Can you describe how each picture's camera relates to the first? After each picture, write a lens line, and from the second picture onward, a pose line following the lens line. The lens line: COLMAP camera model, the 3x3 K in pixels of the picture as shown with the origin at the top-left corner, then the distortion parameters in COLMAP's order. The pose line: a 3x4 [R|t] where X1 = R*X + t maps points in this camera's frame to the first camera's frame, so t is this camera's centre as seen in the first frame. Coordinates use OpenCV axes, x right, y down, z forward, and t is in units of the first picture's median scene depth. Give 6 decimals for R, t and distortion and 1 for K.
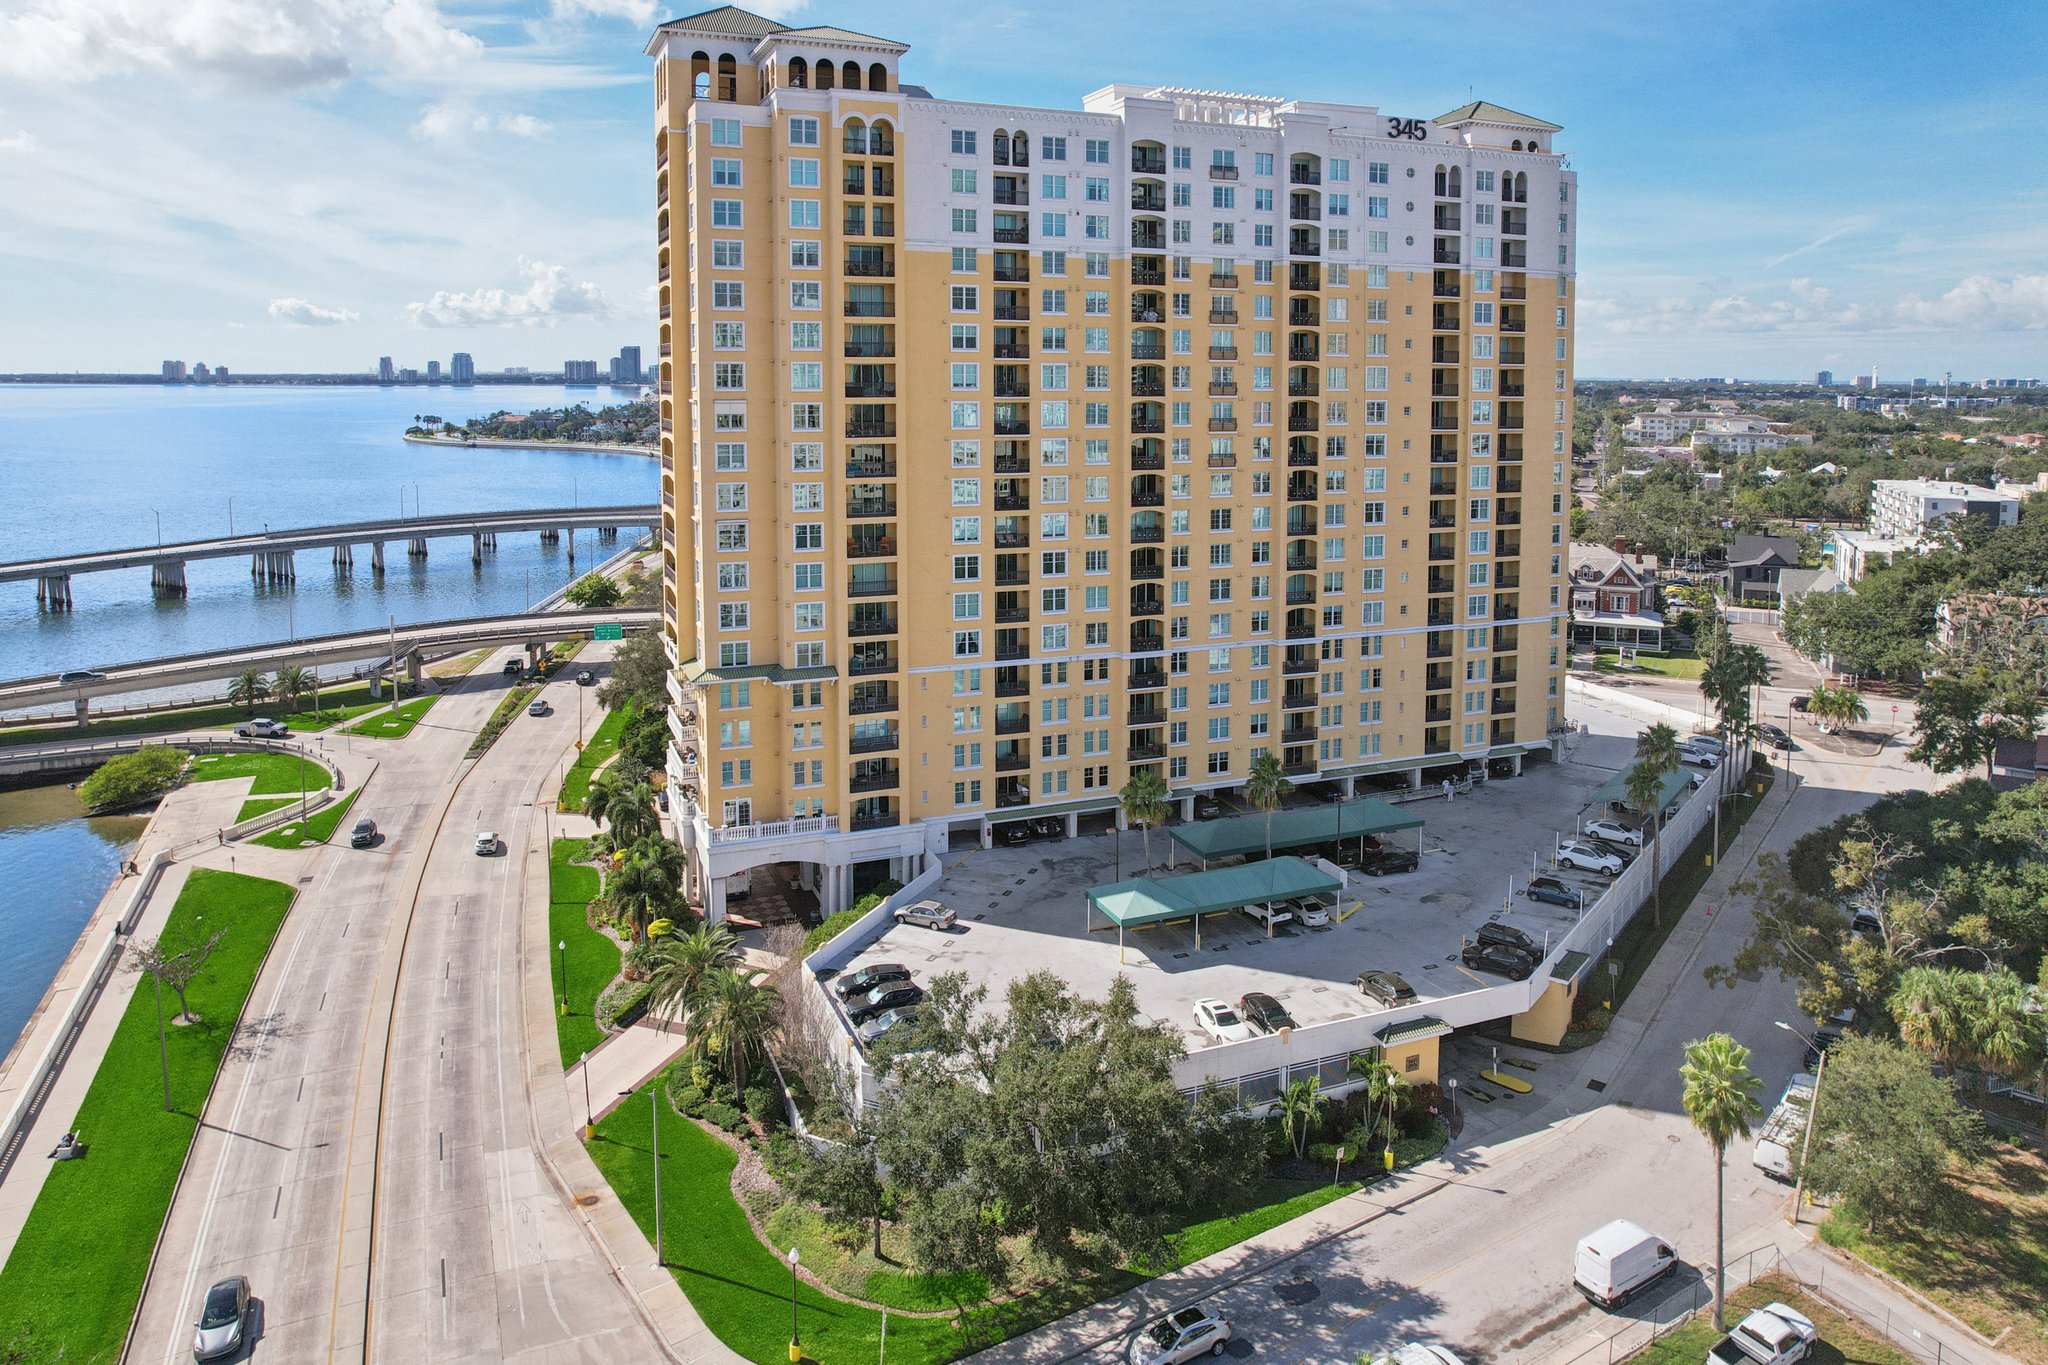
lens RADIAL K [[1354.6, 0, 1008.3], [0, 1354.6, 652.6], [0, 0, 1]] dist [-0.070489, 0.061935]
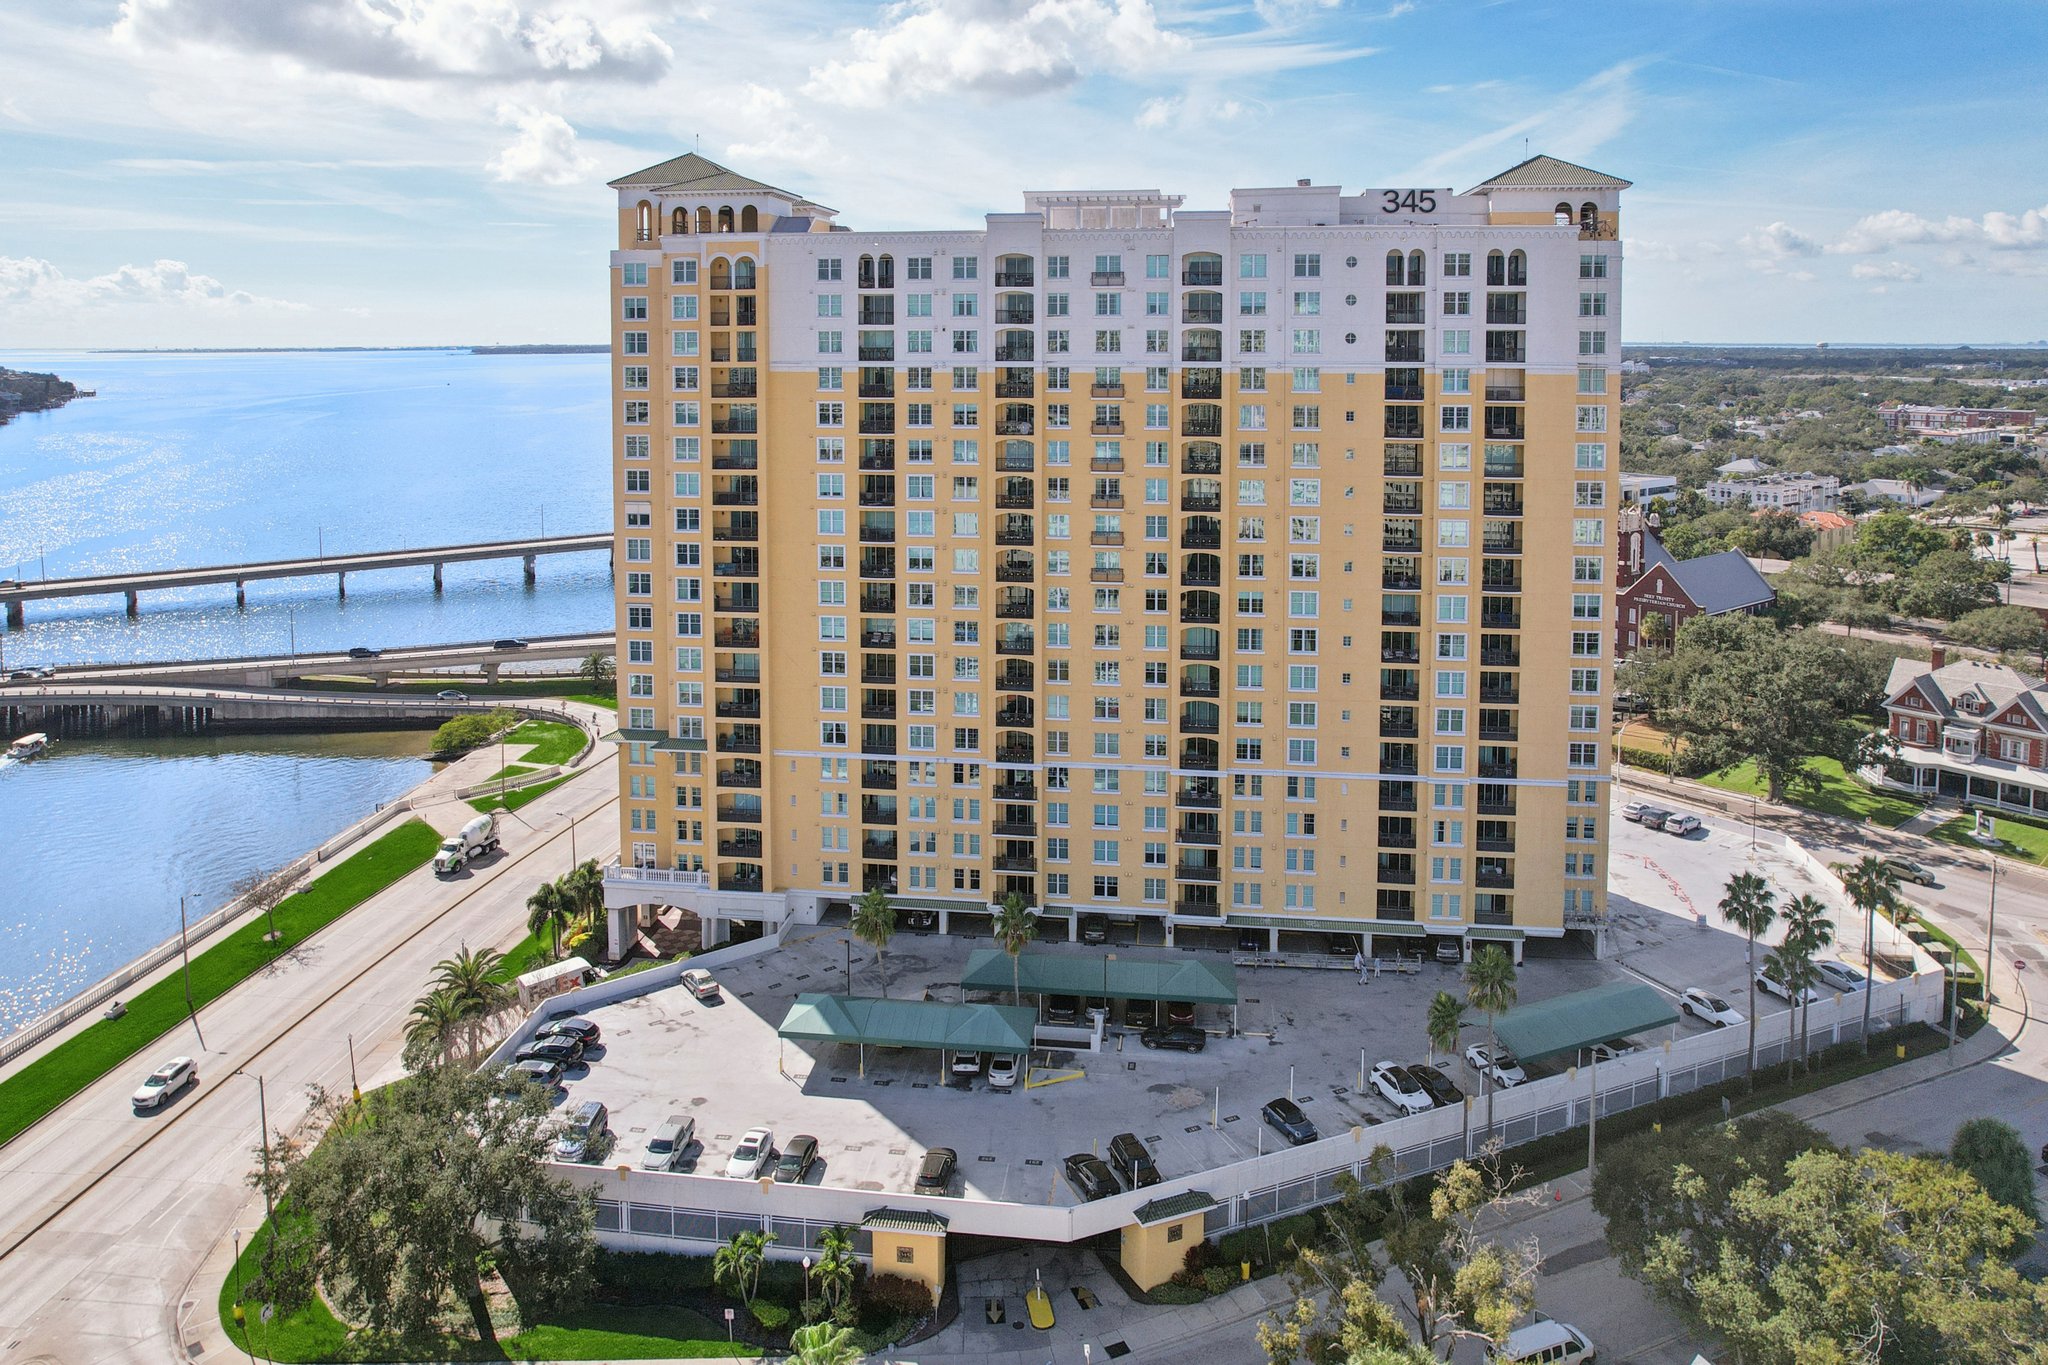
lens RADIAL K [[1387.7, 0, 1022.5], [0, 1387.7, 585.5], [0, 0, 1]] dist [-0.060318, 0.065219]
pose [[0.866148, 0.082792, -0.492883, 0.606245], [-0.094147, 0.995557, 0.001783, -0.134669], [0.490841, 0.044859, 0.870094, 0.120412]]
